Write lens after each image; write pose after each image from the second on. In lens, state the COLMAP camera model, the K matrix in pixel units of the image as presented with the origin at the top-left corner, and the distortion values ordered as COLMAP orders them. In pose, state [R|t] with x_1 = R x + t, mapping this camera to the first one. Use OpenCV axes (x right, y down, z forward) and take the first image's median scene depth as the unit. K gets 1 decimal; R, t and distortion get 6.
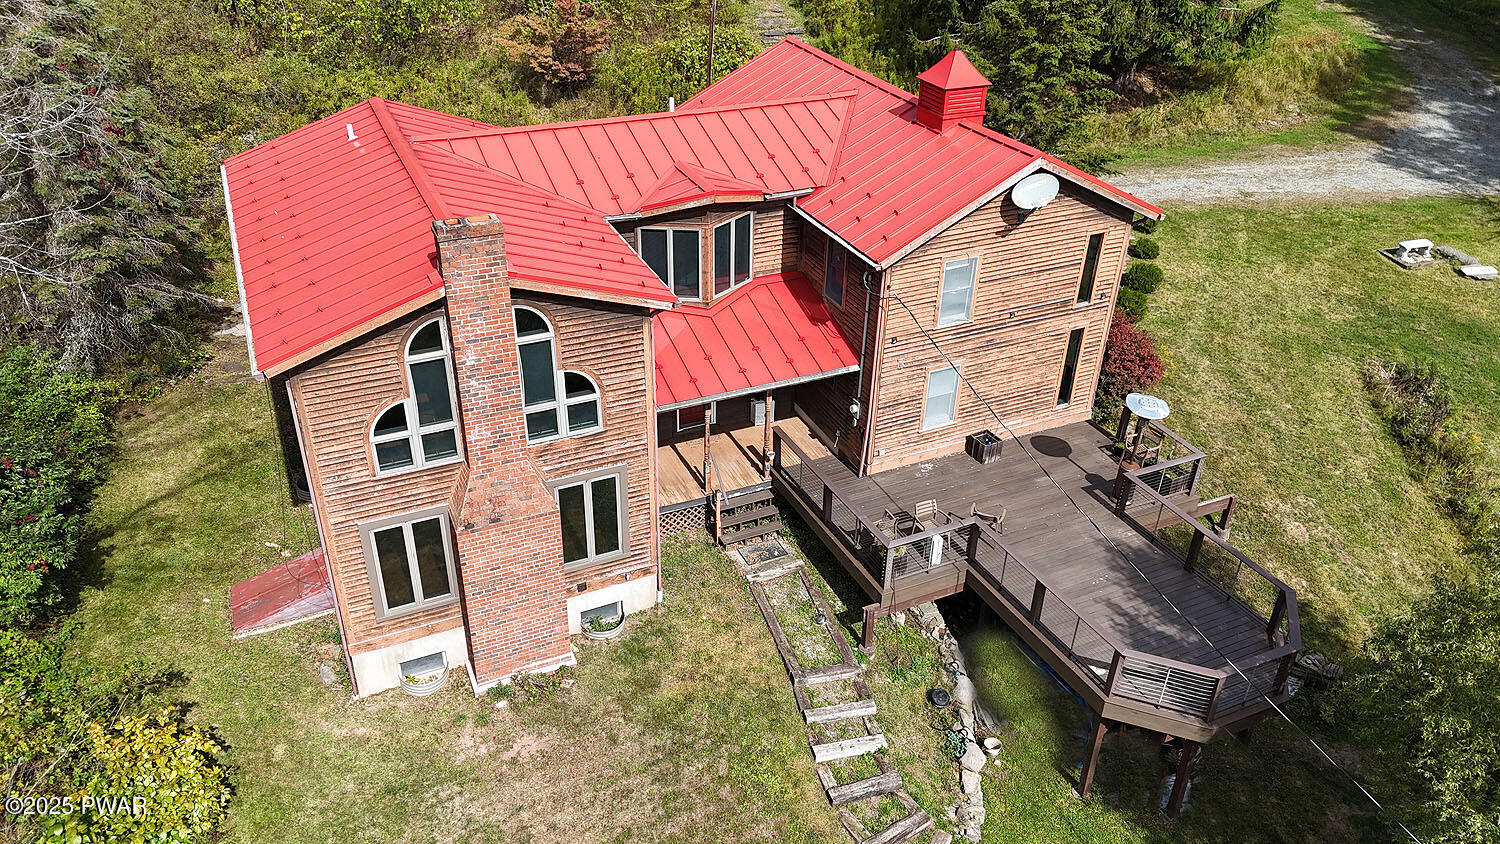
lens RADIAL K [[1112.4, 0, 758.9], [0, 1112.4, 412.6], [0, 0, 1]] dist [0.054760, -0.004775]
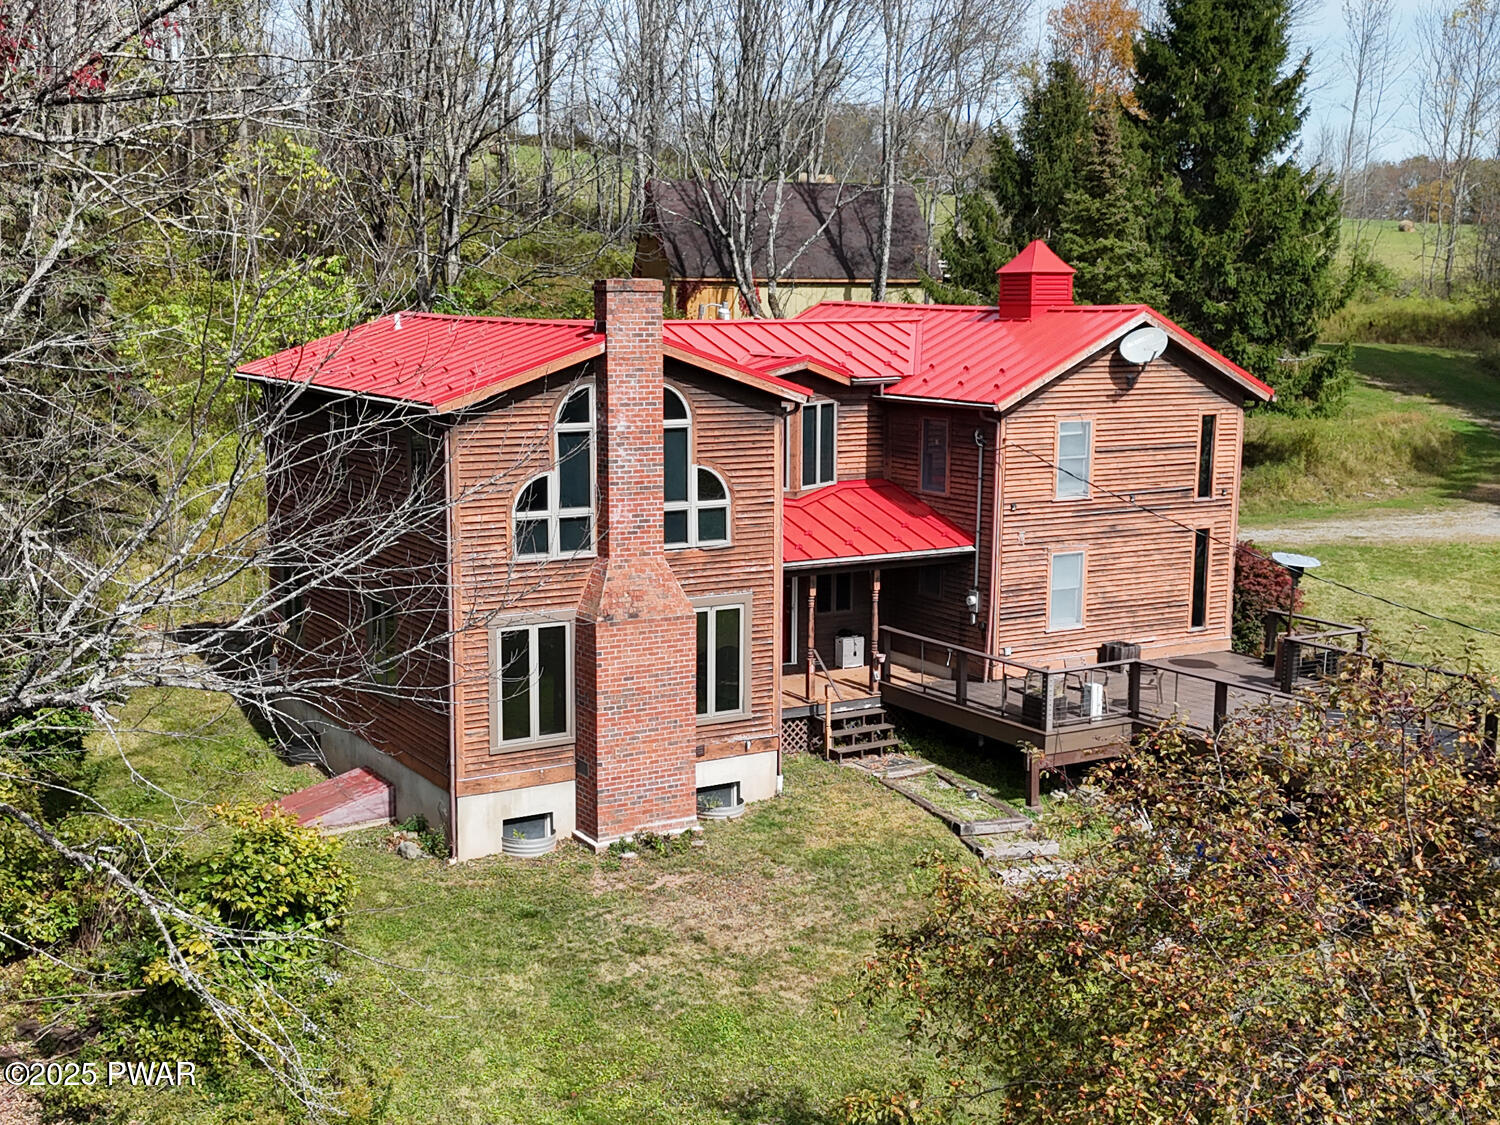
lens RADIAL K [[1878.0, 0, 750.0], [0, 1878.0, 562.5], [0, 0, 1]] dist [0.005860, 0.031463]
pose [[0.994343, -0.033675, 0.100742, -0.252814], [0.068946, 0.926090, -0.370949, 0.543346], [-0.080804, 0.375796, 0.923173, -0.380378]]
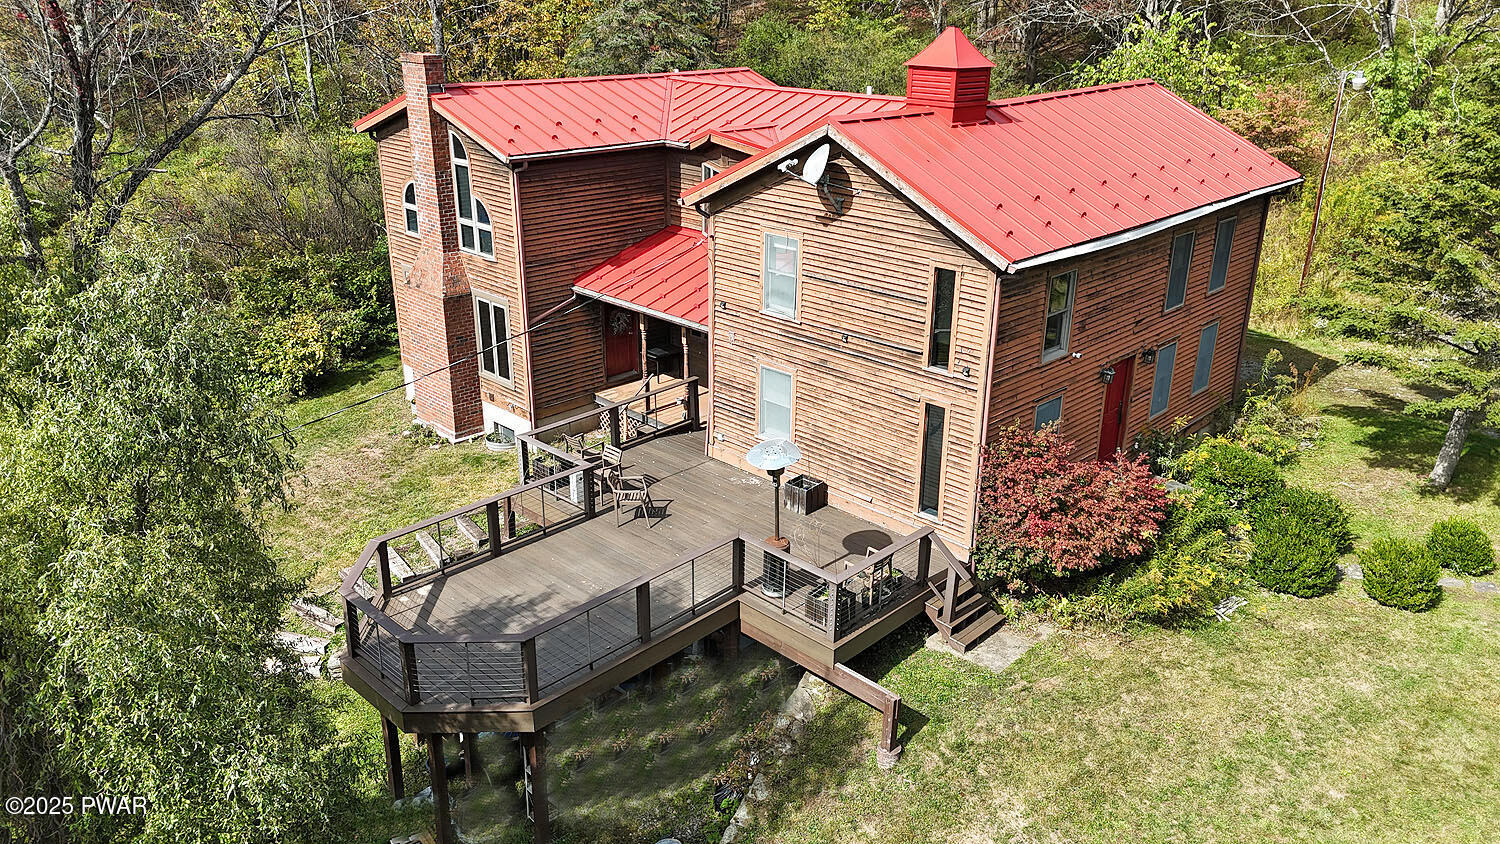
lens RADIAL K [[1112.4, 0, 758.9], [0, 1112.4, 412.6], [0, 0, 1]] dist [0.054760, -0.004775]
pose [[0.353064, 0.310754, -0.882484, 1.011390], [-0.486830, 0.866498, 0.110355, -0.108052], [0.798964, 0.390657, 0.457213, 0.659299]]
